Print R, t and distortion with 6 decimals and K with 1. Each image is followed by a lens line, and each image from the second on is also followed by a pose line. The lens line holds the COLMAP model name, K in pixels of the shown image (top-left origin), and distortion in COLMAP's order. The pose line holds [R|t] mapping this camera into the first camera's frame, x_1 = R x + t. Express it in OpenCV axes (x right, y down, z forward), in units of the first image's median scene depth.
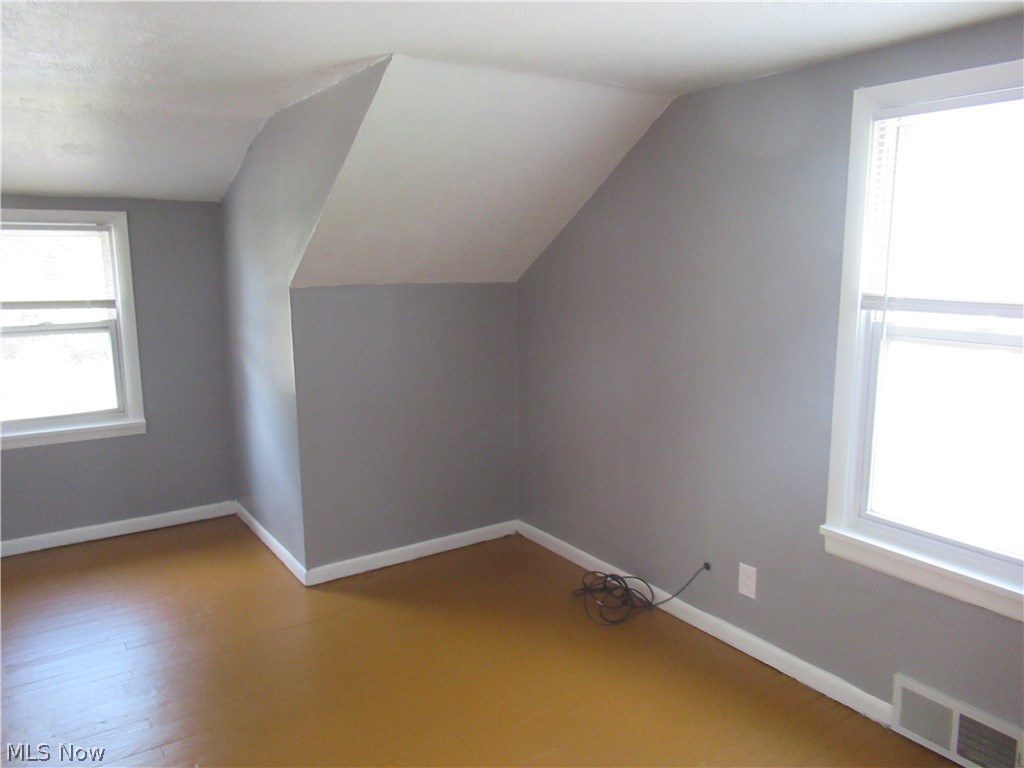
lens RADIAL K [[765.0, 0, 513.3], [0, 765.0, 391.2], [0, 0, 1]] dist [-0.001497, -0.003594]
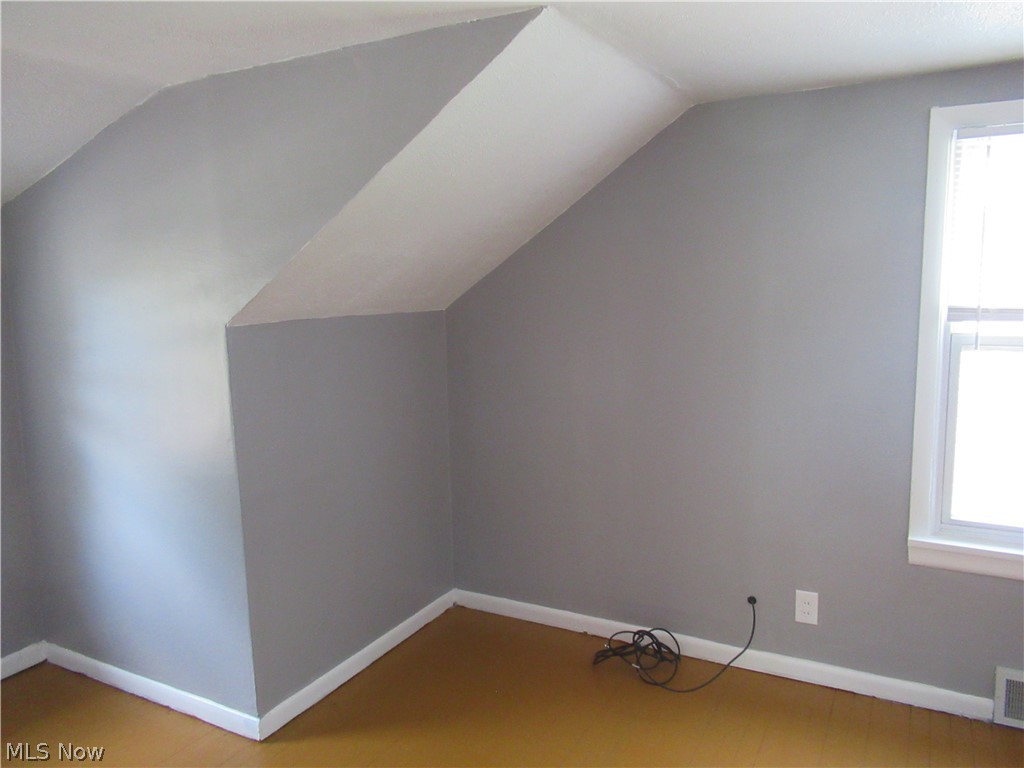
lens RADIAL K [[765.0, 0, 514.1], [0, 765.0, 390.7], [0, 0, 1]] dist [-0.001497, -0.003594]
pose [[0.887486, -0.080624, 0.453727, -0.499117], [0.097834, 0.995097, -0.014541, -0.052889], [-0.450330, 0.057295, 0.891022, 0.330642]]
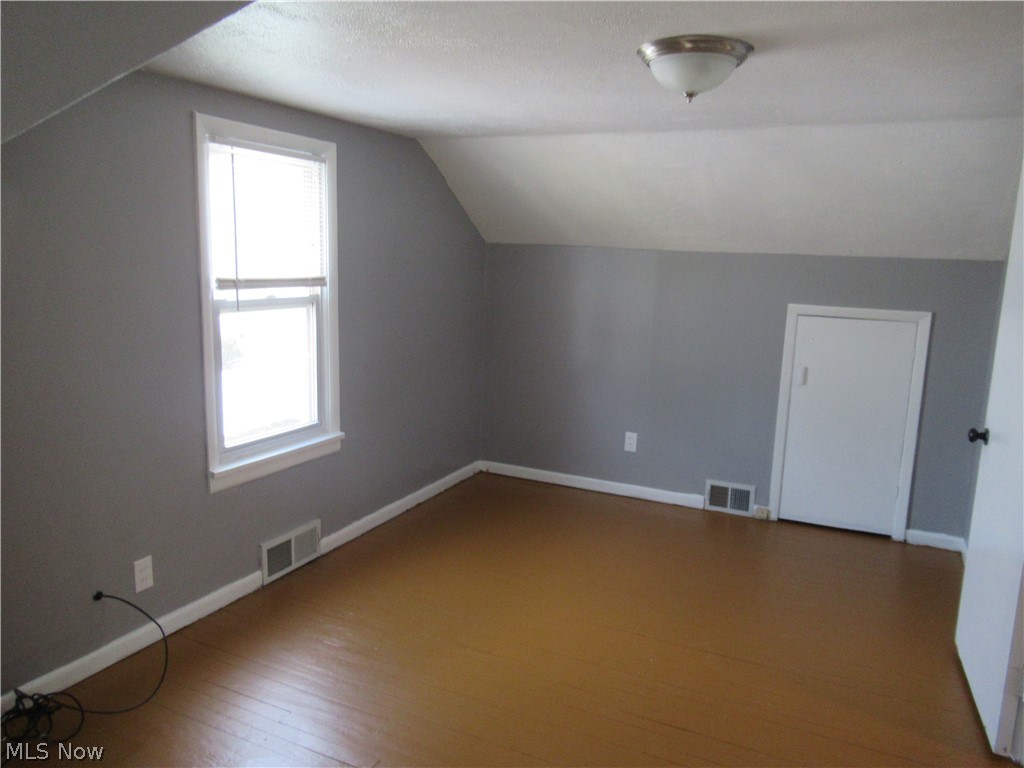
lens RADIAL K [[765.0, 0, 510.4], [0, 765.0, 379.1], [0, 0, 1]] dist [-0.001497, -0.003594]
pose [[-0.506380, -0.155572, 0.848161, -0.836836], [0.122200, 0.960718, 0.249175, -0.209259], [-0.853608, 0.229822, -0.467478, 1.138847]]
